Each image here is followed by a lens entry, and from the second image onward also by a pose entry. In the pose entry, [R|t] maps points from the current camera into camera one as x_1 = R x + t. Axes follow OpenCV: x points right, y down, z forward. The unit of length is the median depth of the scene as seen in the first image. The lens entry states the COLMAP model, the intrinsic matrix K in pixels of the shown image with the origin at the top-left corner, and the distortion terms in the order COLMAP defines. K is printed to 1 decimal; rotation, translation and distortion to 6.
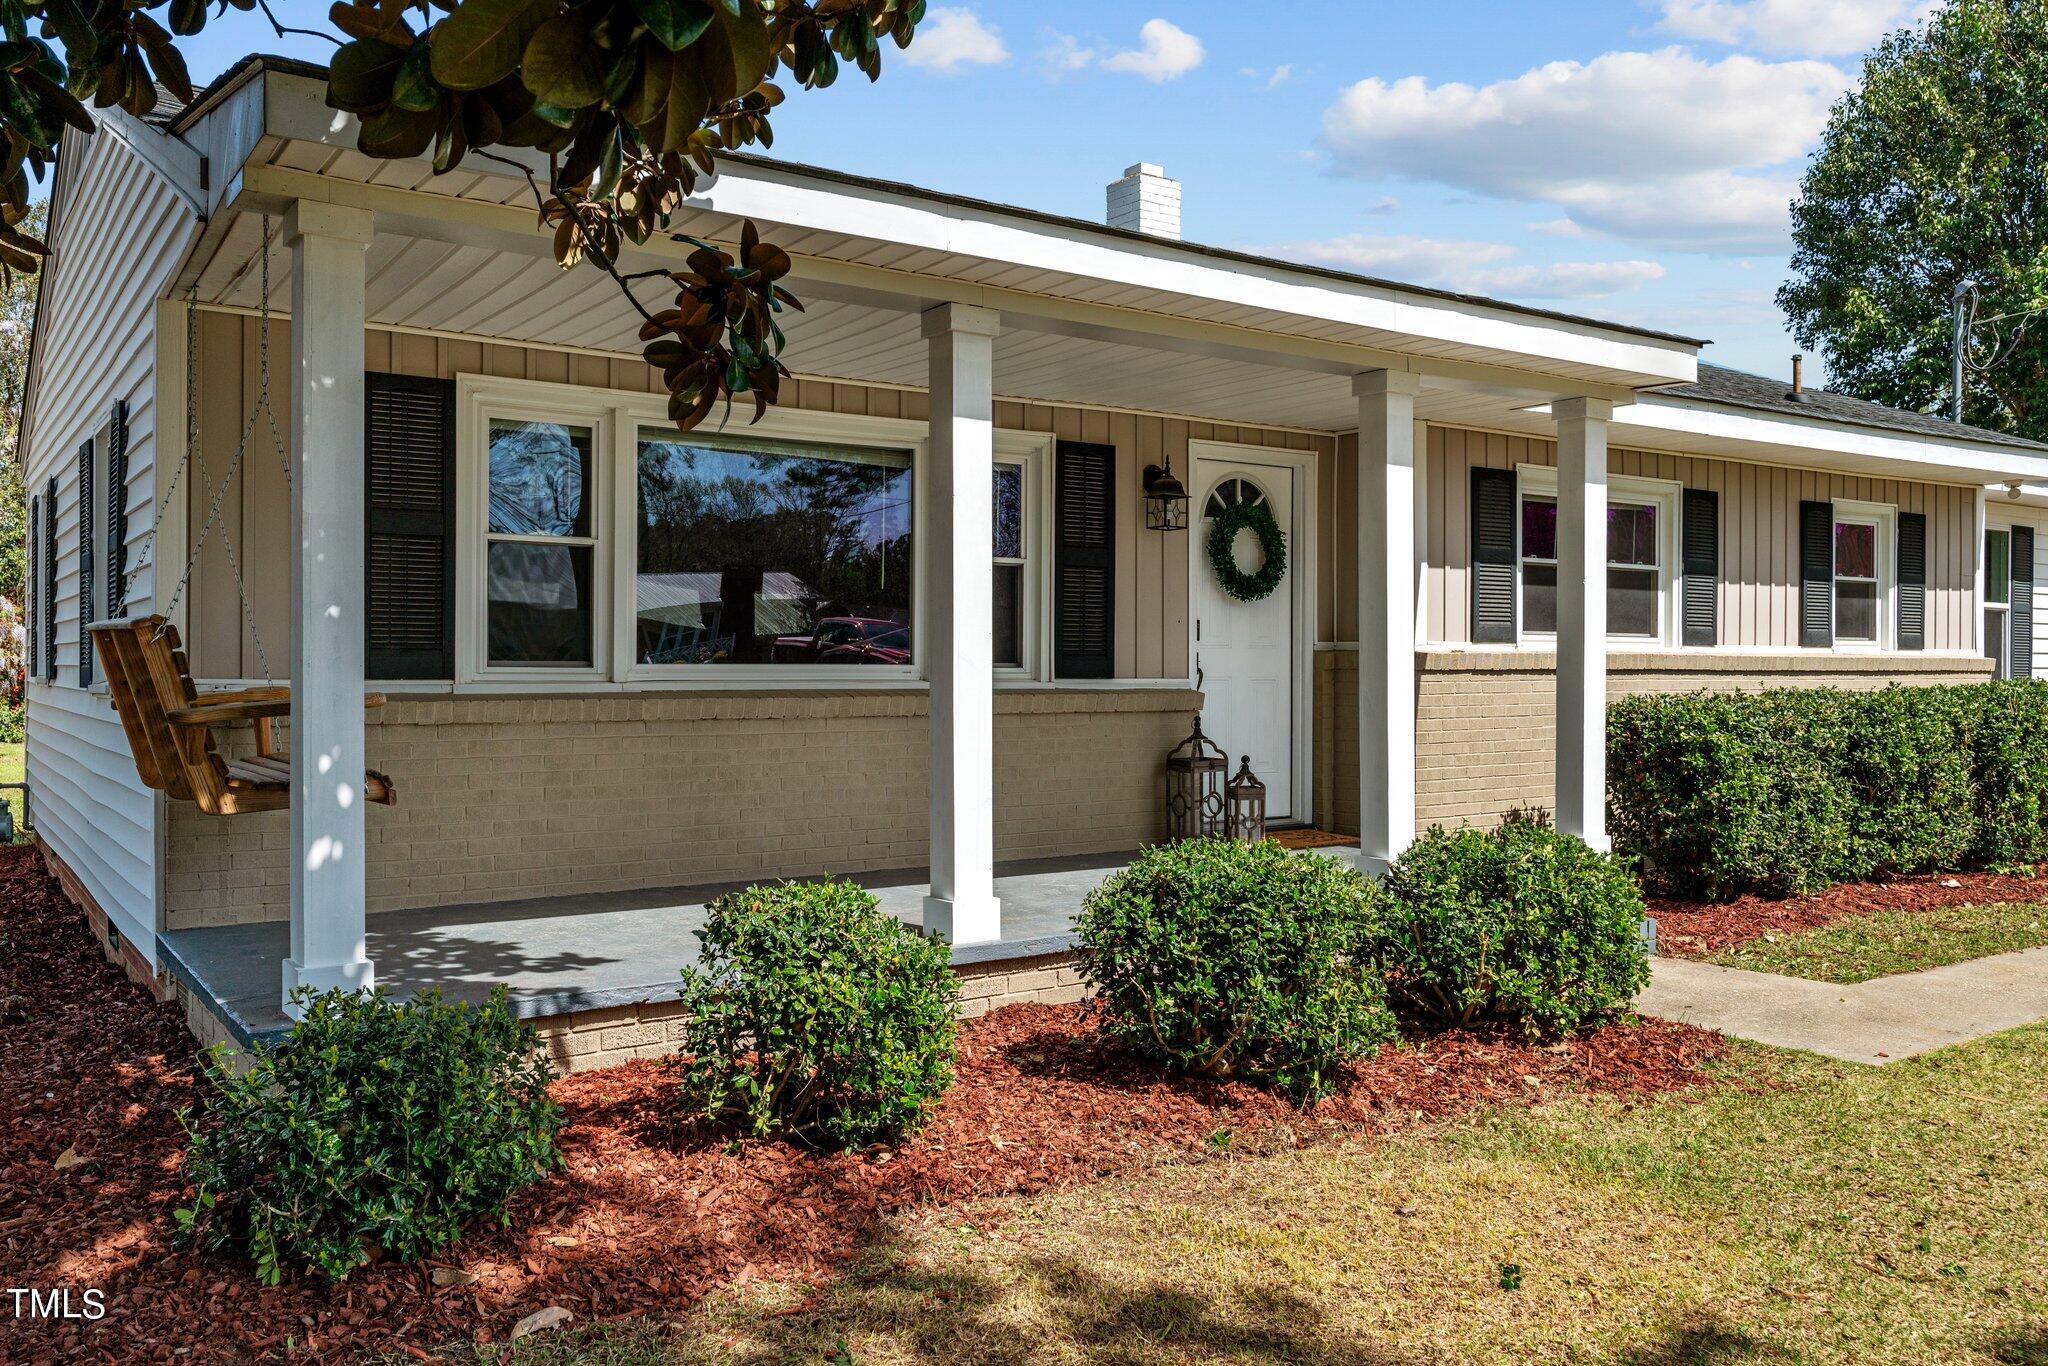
lens RADIAL K [[1639.7, 0, 1023.8], [0, 1639.7, 684.3], [0, 0, 1]] dist [0.002855, 0.001083]
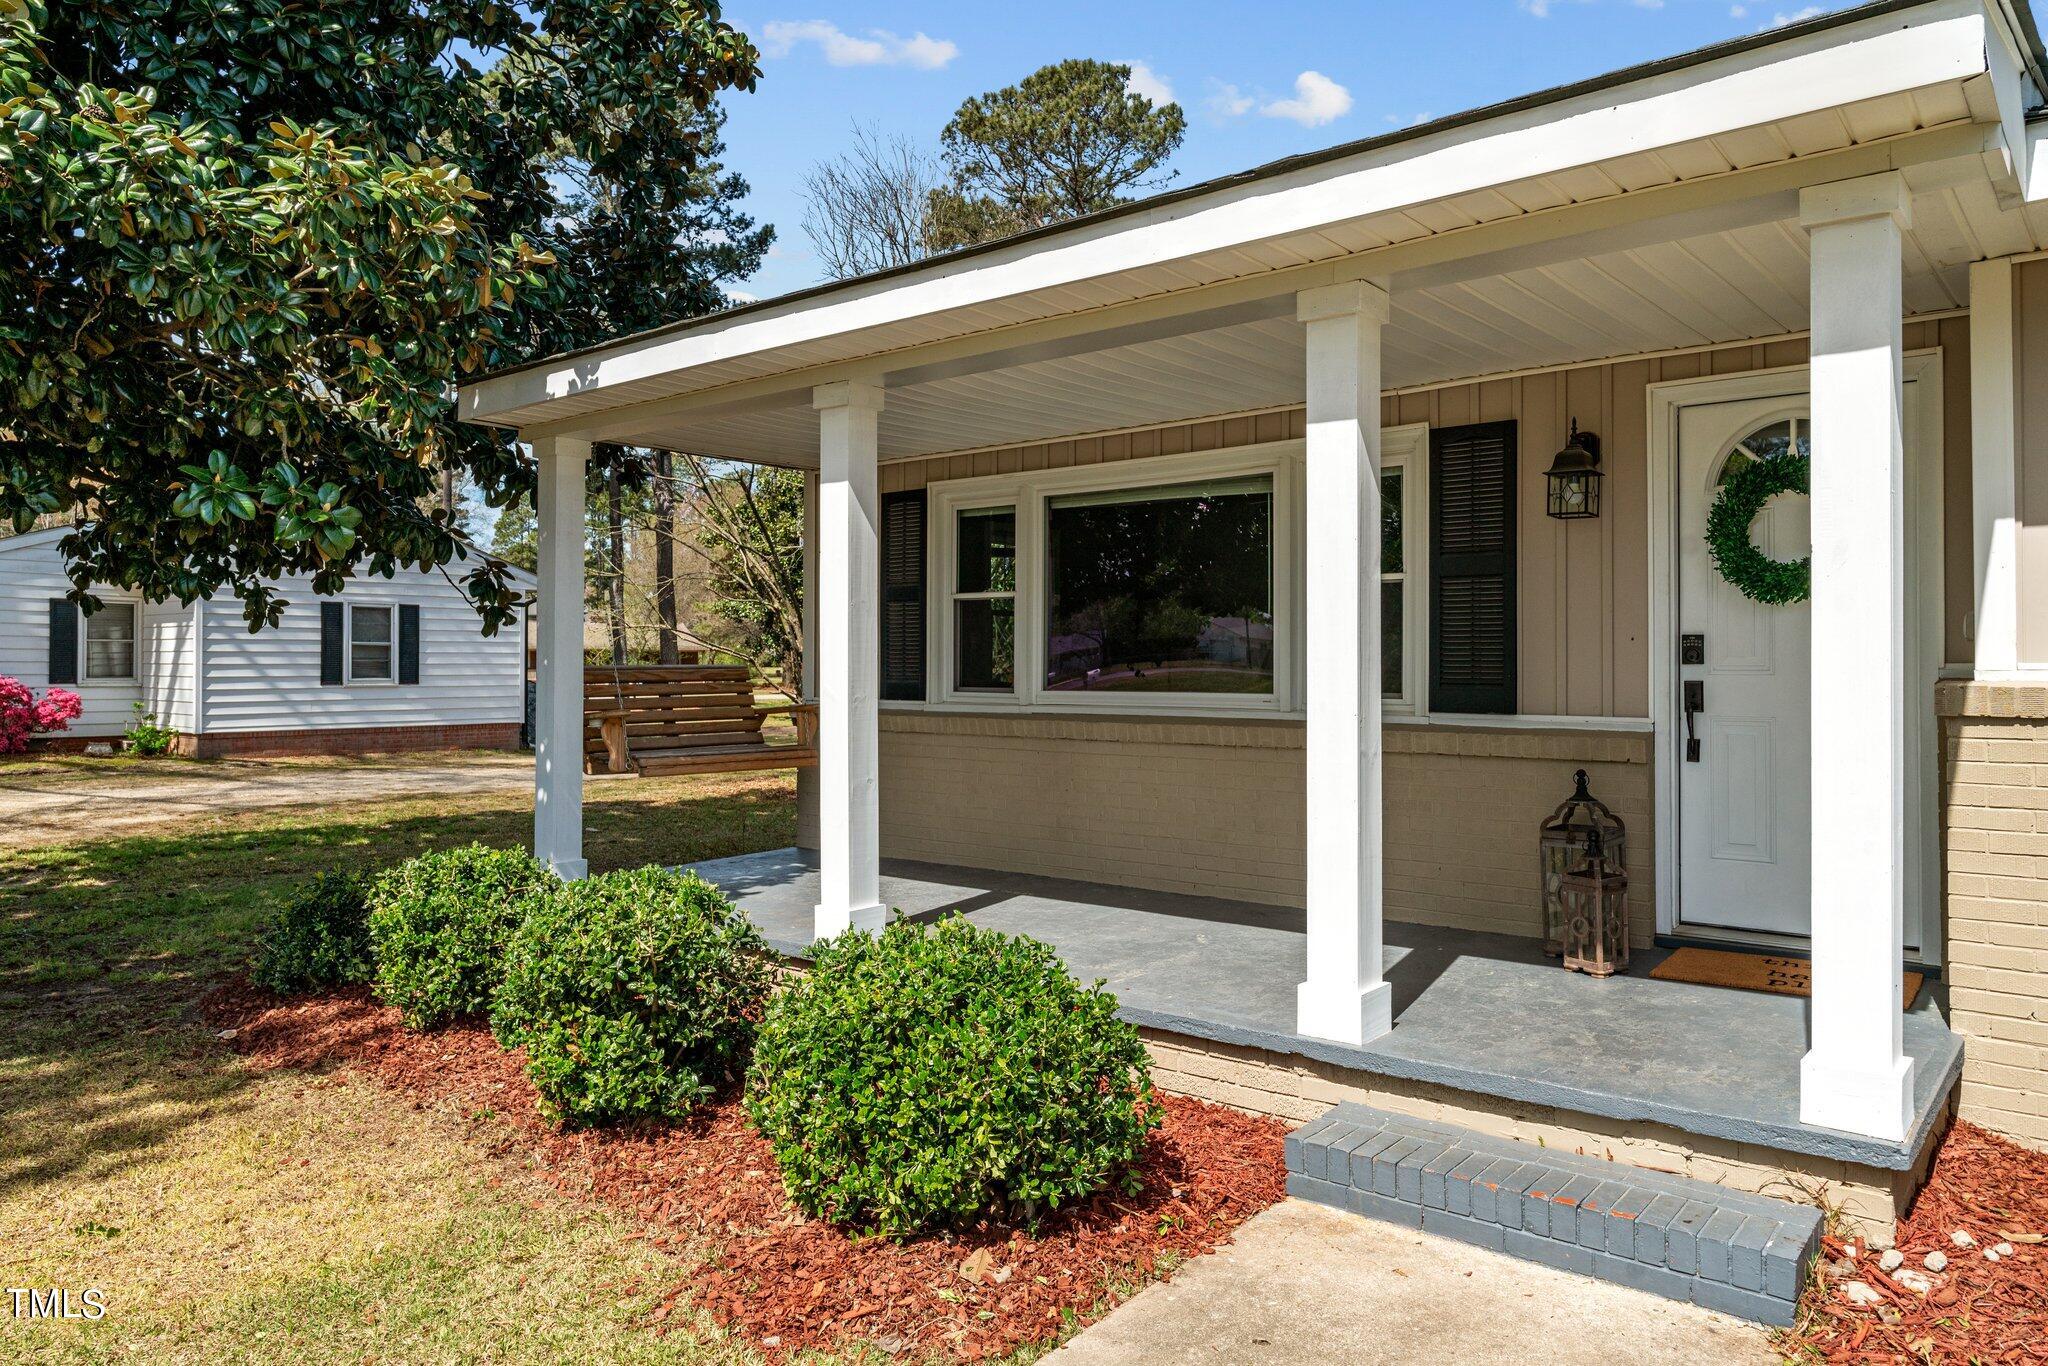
lens RADIAL K [[1339.5, 0, 1034.4], [0, 1339.5, 643.2], [0, 0, 1]] dist [-0.002344, -0.000571]
pose [[0.279487, -0.027112, -0.959767, 0.611153], [-0.018547, 0.999262, -0.033628, -0.012028], [0.959970, 0.027200, 0.278778, 0.605600]]
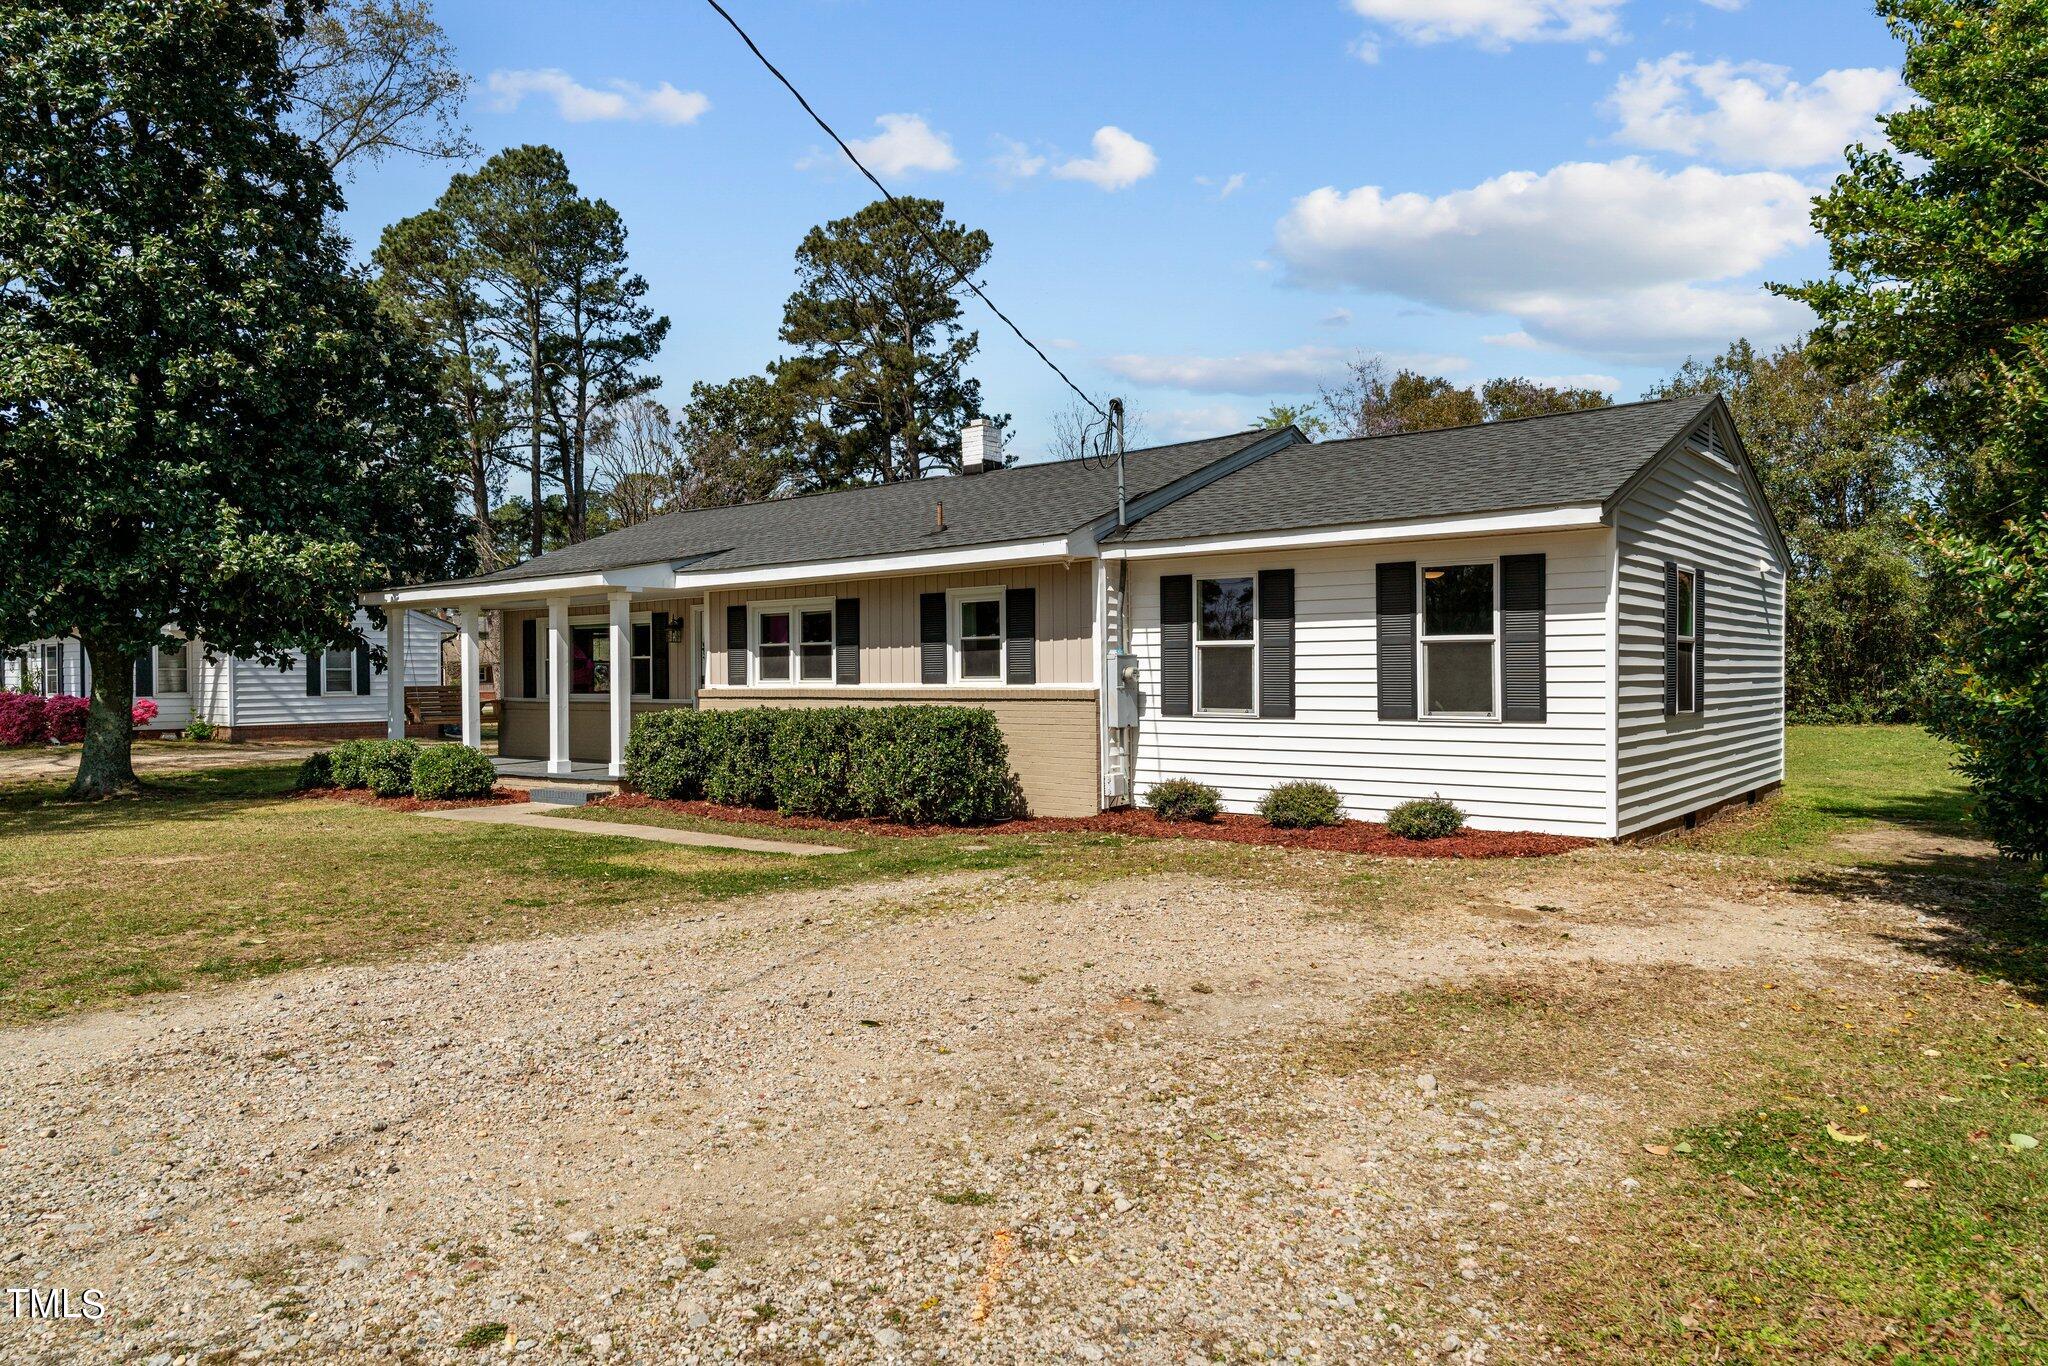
lens RADIAL K [[1339.5, 0, 1039.4], [0, 1339.5, 676.1], [0, 0, 1]] dist [-0.002344, -0.000571]
pose [[0.296248, -0.012164, -0.955034, 2.351167], [-0.010719, 0.999814, -0.016059, -0.012673], [0.955051, 0.014995, 0.296062, 0.941572]]
